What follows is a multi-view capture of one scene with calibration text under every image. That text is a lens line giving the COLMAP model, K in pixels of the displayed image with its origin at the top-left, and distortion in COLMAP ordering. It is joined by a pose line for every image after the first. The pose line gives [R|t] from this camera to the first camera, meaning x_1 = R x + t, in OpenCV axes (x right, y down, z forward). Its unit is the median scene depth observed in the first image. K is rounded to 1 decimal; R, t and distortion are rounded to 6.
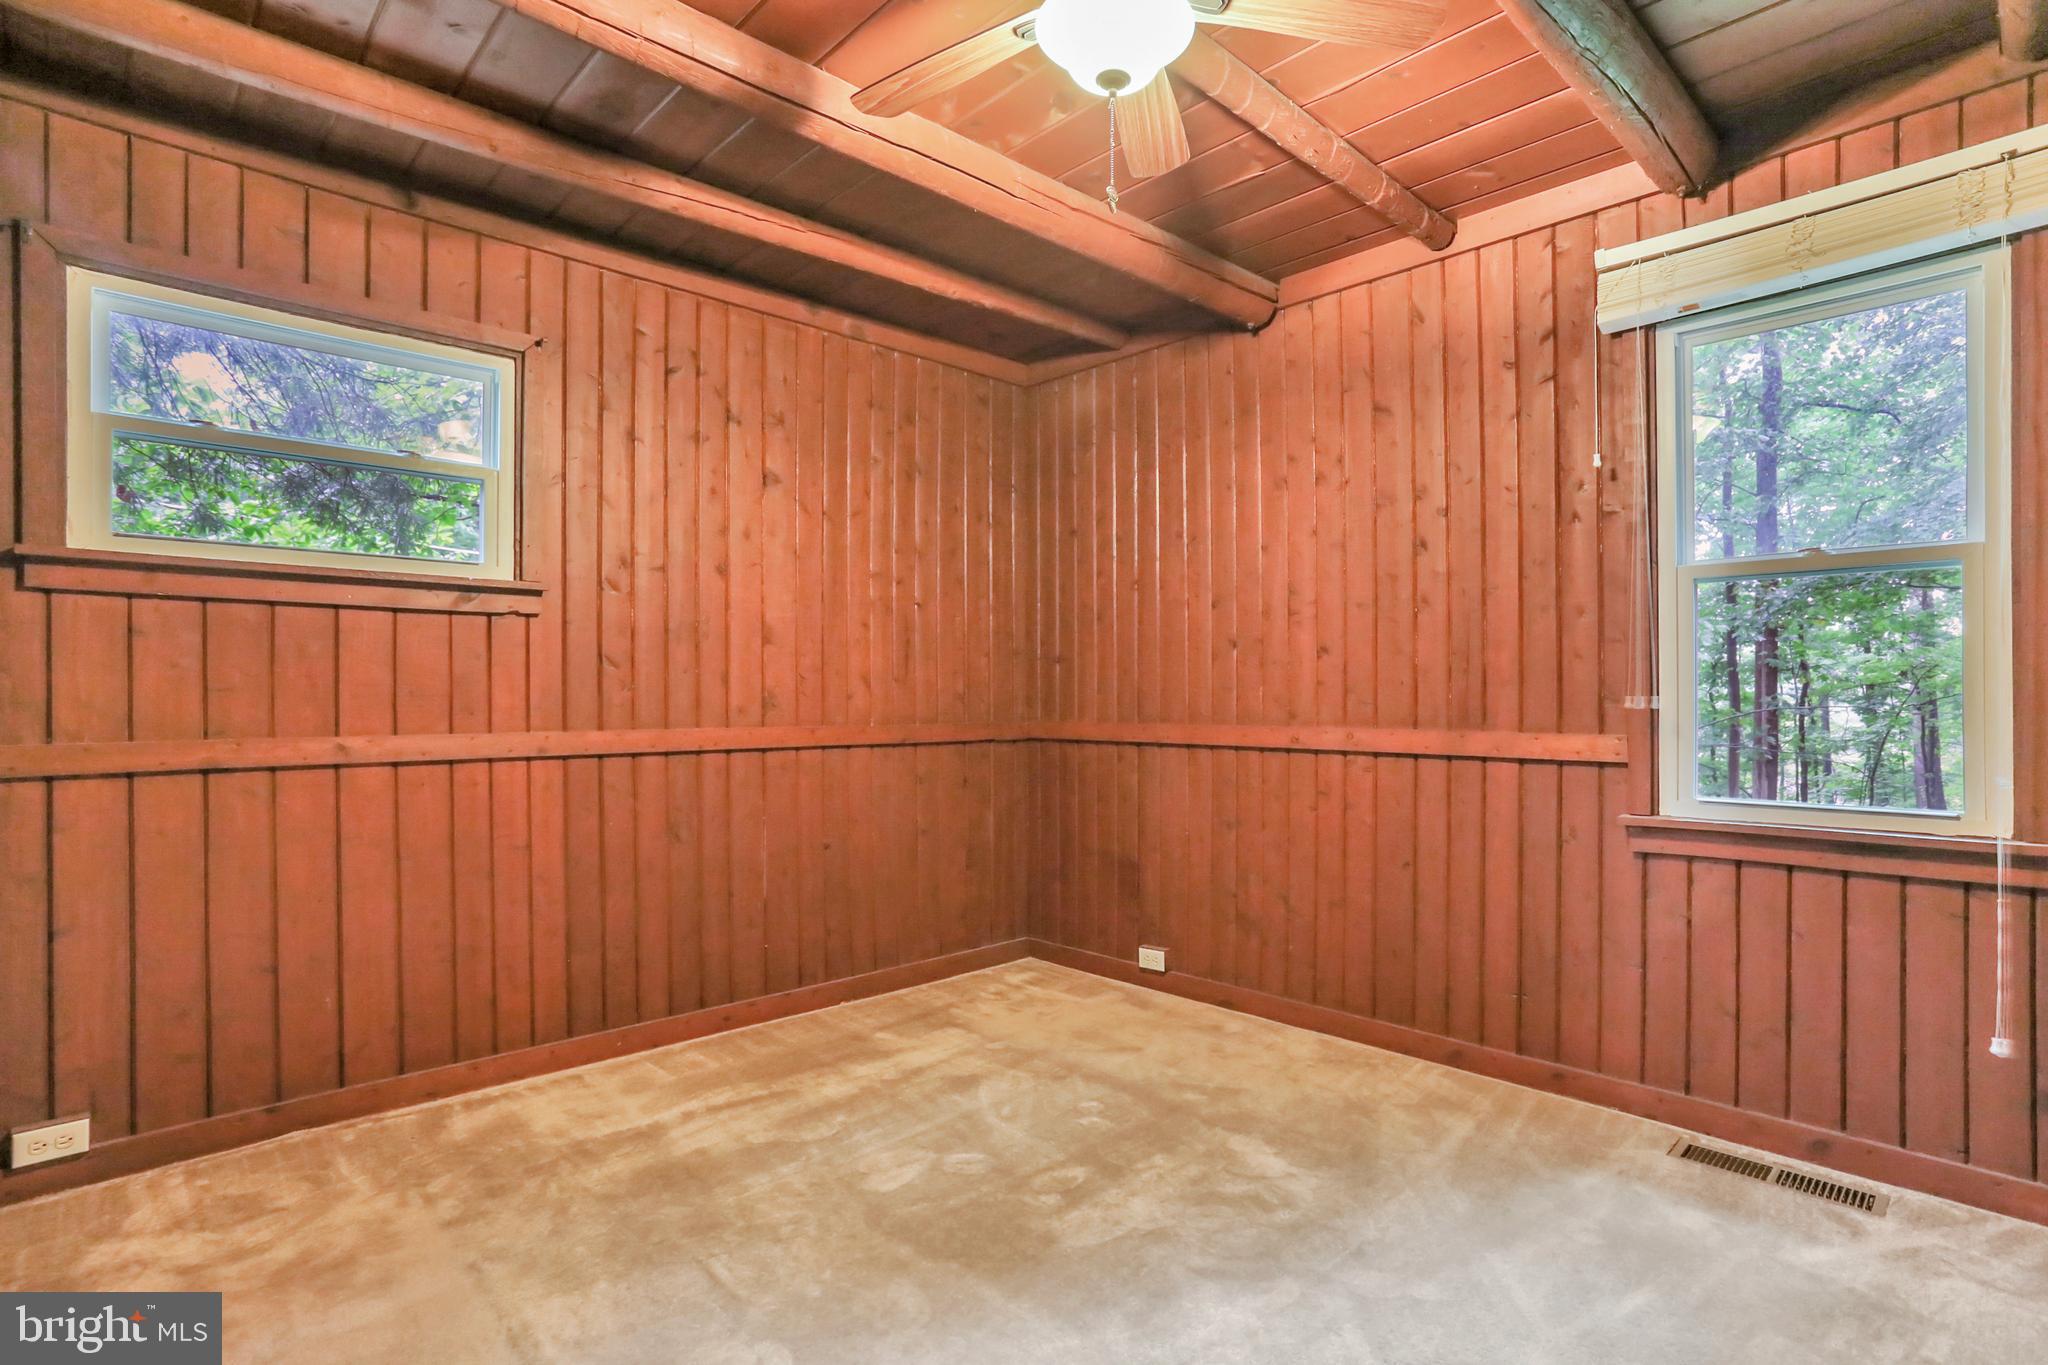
lens RADIAL K [[978.6, 0, 1024.0], [0, 978.6, 682.5], [0, 0, 1]] dist [-0.056629, 0.026798]
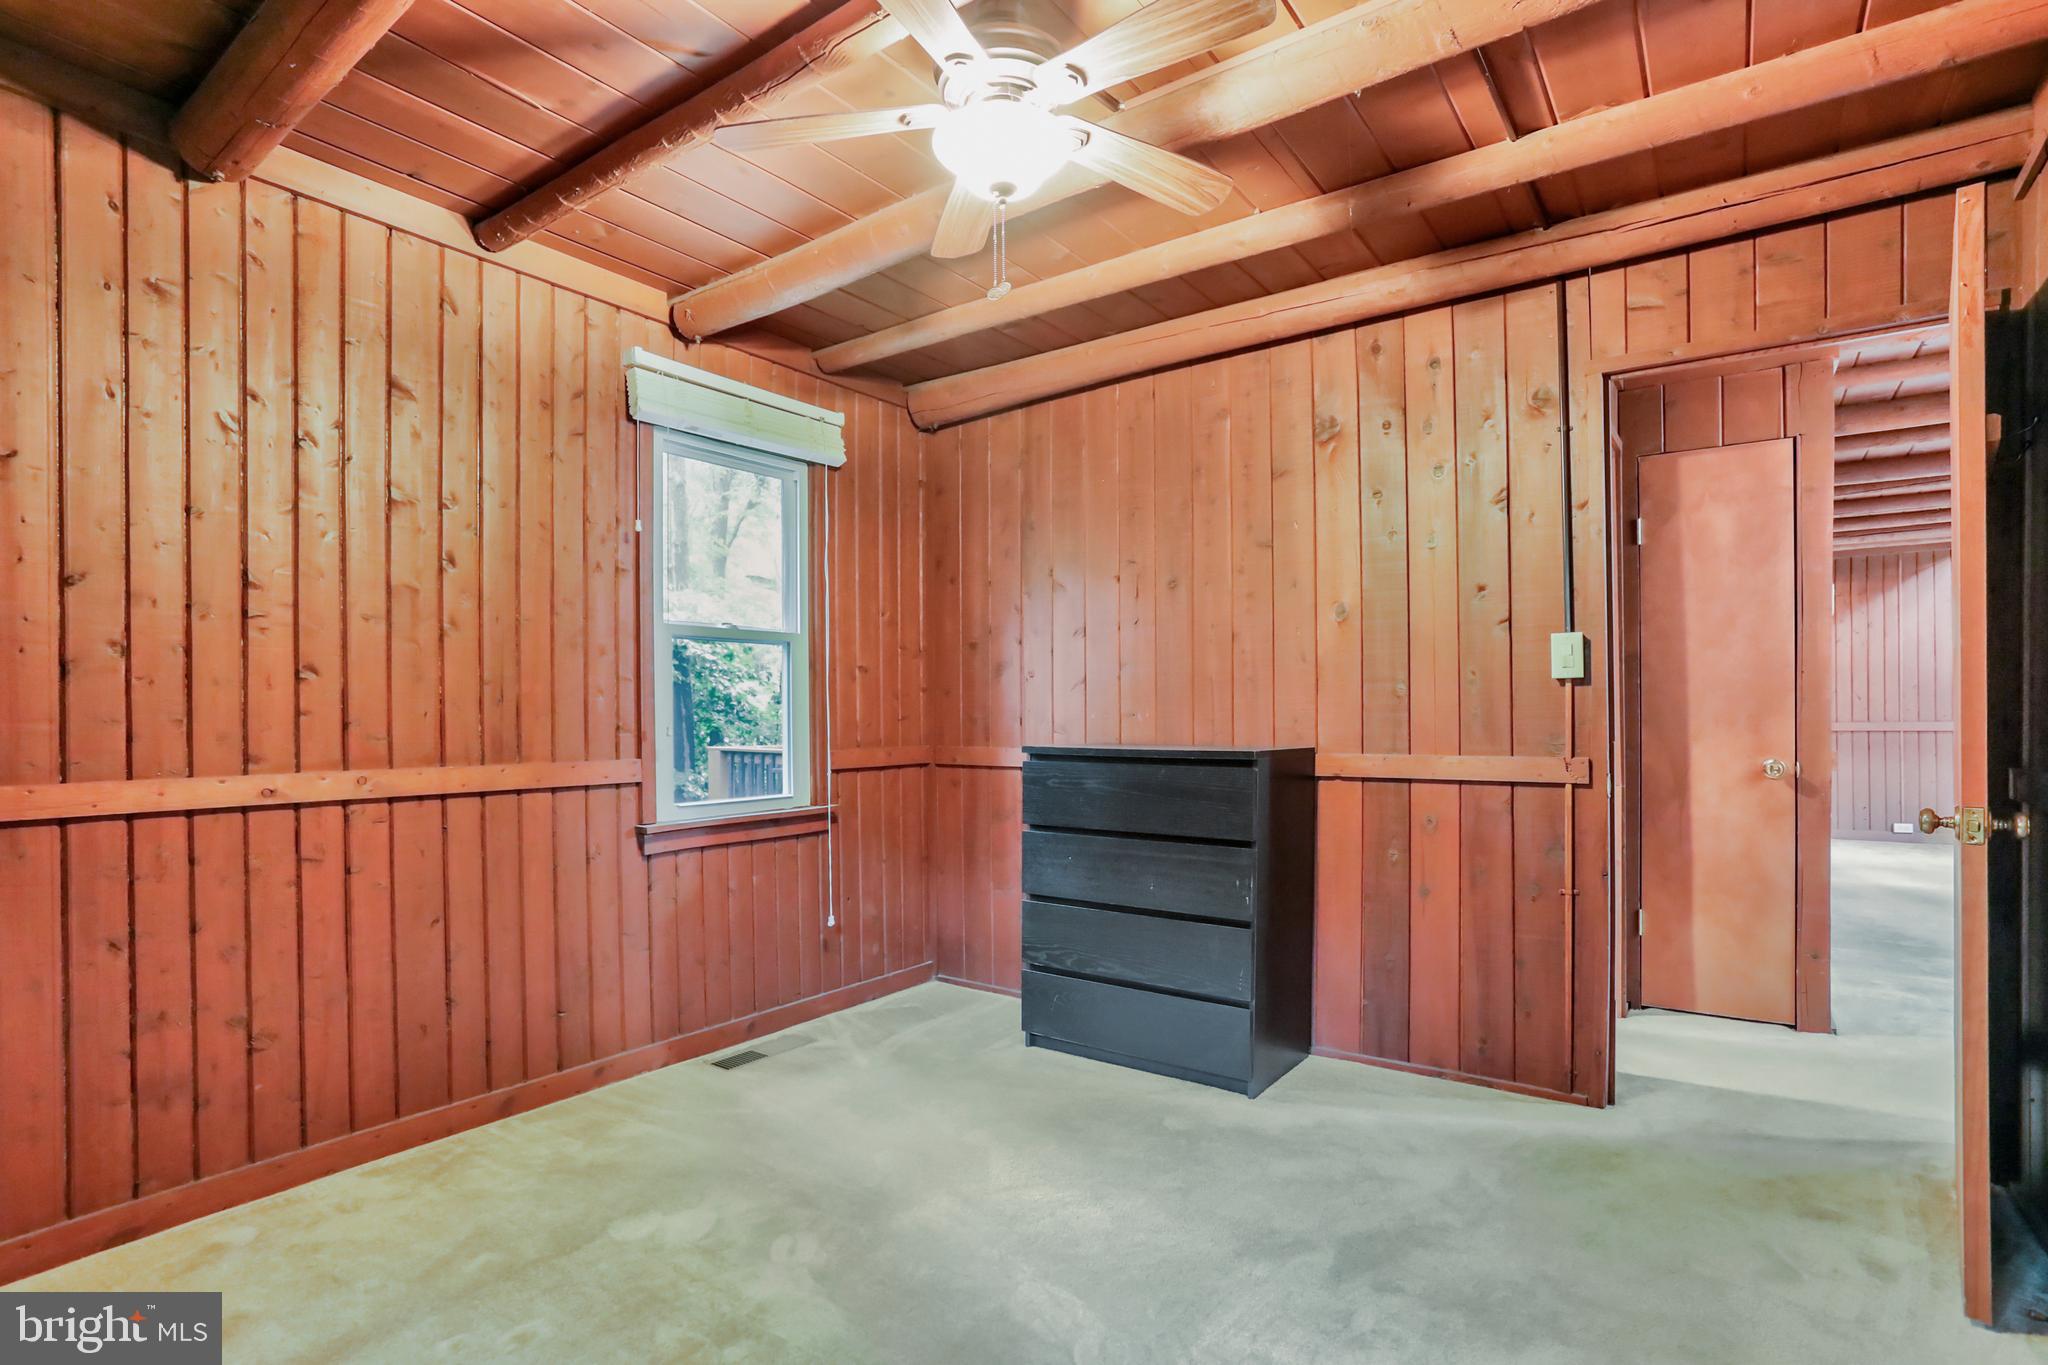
lens RADIAL K [[1007.0, 0, 1022.7], [0, 1007.0, 706.3], [0, 0, 1]] dist [-0.061042, 0.031007]
pose [[-0.174239, 0.015512, 0.984581, -0.646397], [0.001086, 0.999878, -0.015560, 0.008779], [-0.984703, -0.001642, -0.174235, 0.707962]]
